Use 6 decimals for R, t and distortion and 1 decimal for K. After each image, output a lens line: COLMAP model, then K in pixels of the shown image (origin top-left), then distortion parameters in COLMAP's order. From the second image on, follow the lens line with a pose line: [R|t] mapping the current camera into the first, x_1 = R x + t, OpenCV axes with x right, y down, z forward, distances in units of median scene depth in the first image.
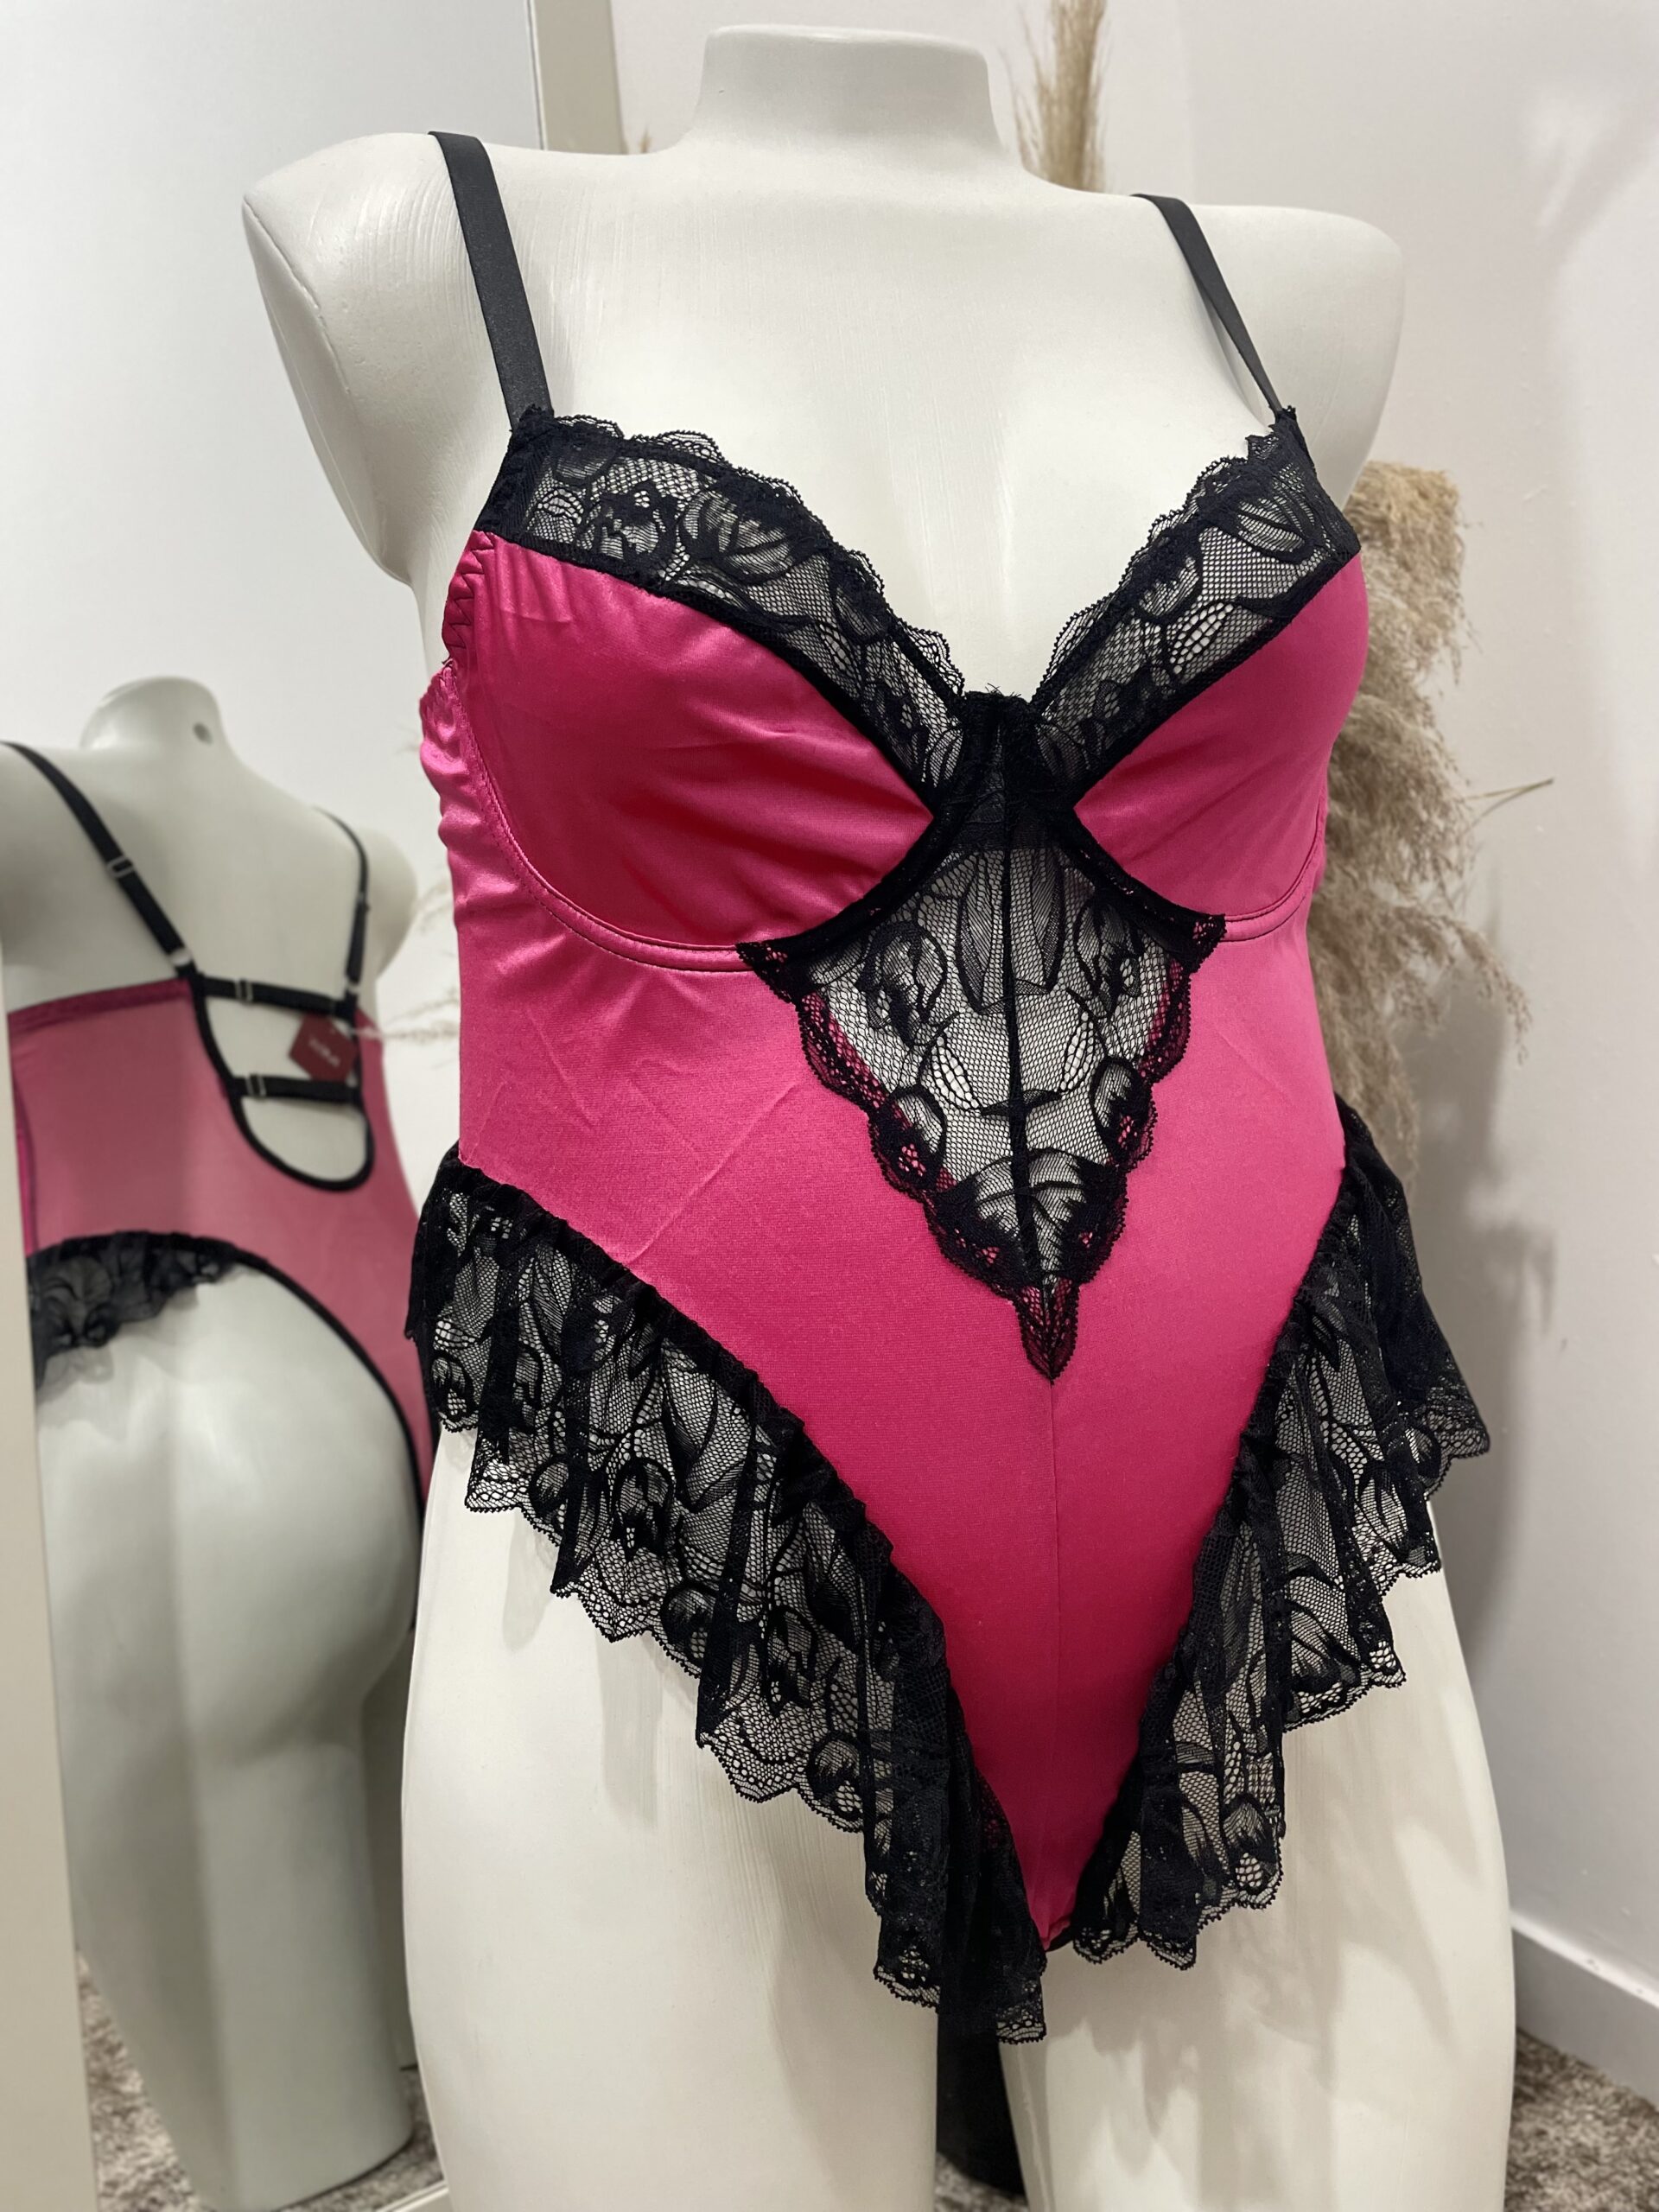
lens RADIAL K [[1683.3, 0, 816.0], [0, 1683.3, 1107.9], [0, 0, 1]] dist [0.073252, -0.107308]
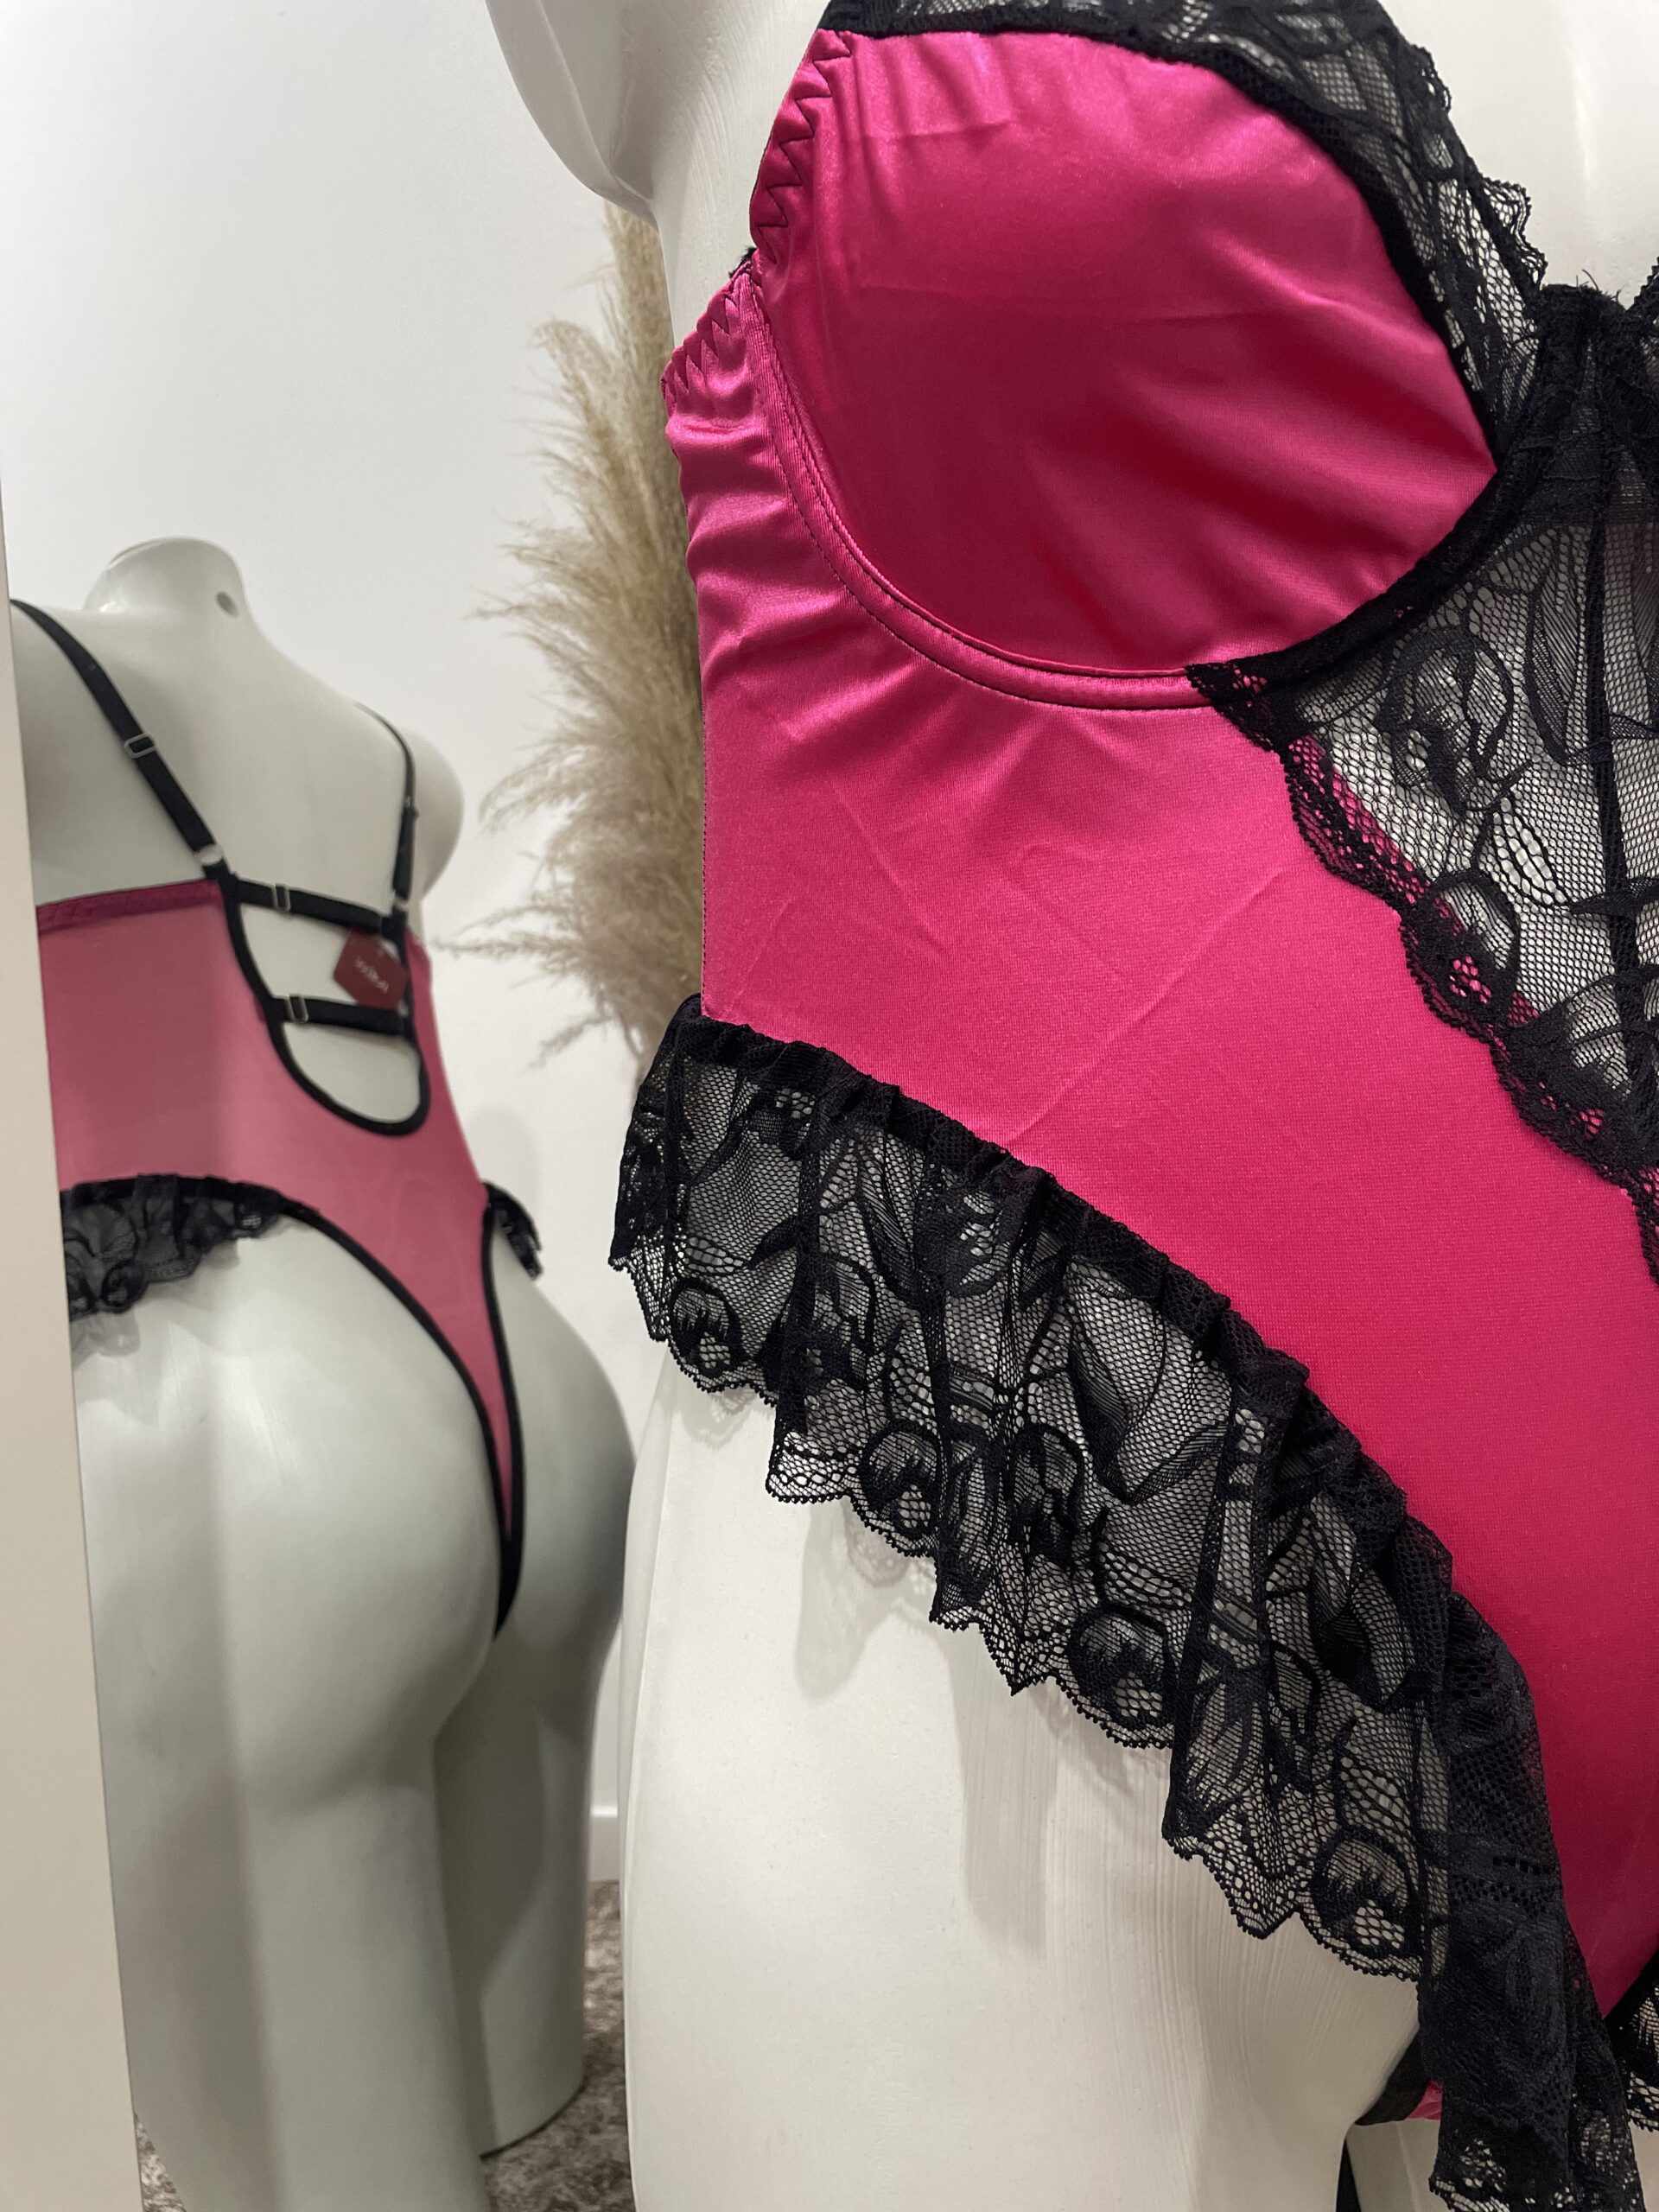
lens RADIAL K [[1737.1, 0, 808.1], [0, 1737.1, 1112.6], [0, 0, 1]] dist [0.038112, -0.046723]
pose [[0.999849, 0.003510, 0.017009, -0.190457], [-0.003639, 0.999965, 0.007542, 0.069602], [-0.016982, -0.007602, 0.999827, 0.273841]]
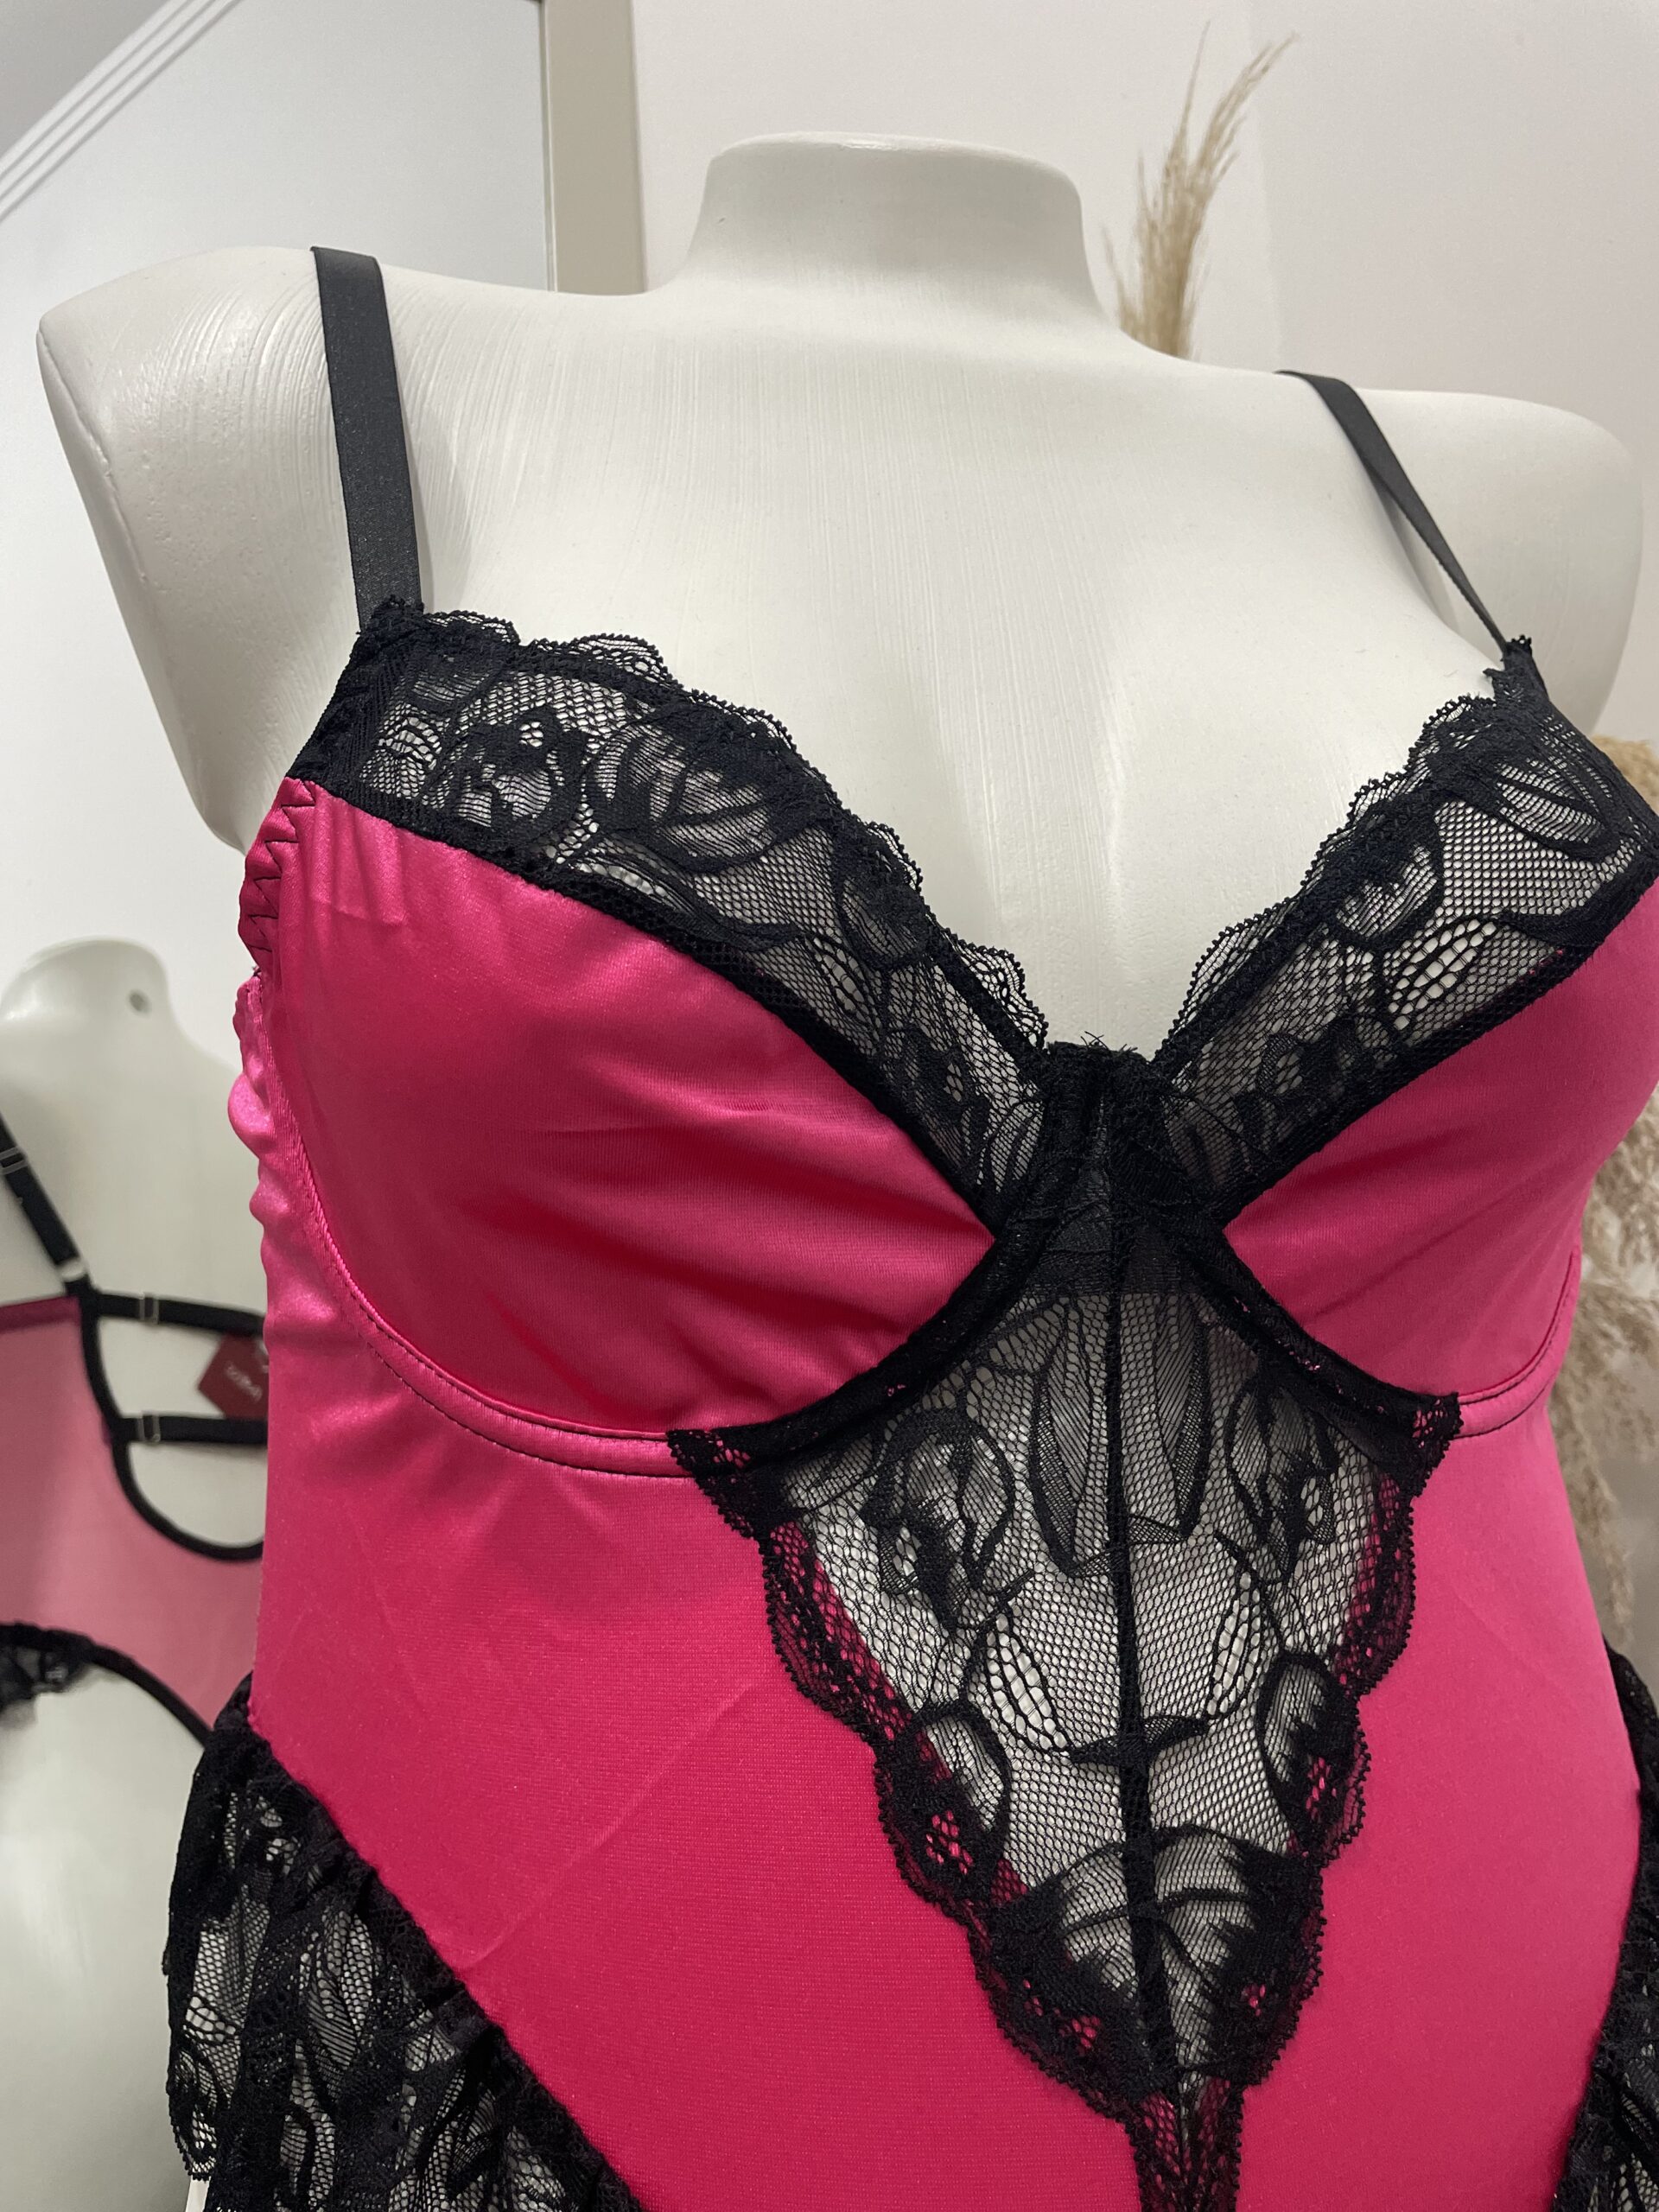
lens RADIAL K [[1683.3, 0, 822.4], [0, 1683.3, 1103.2], [0, 0, 1]] dist [0.073252, -0.107308]
pose [[0.999299, 0.029458, -0.023092, 0.017397], [-0.032561, 0.988429, -0.148150, -0.114494], [0.018460, 0.148798, 0.988695, 0.342384]]
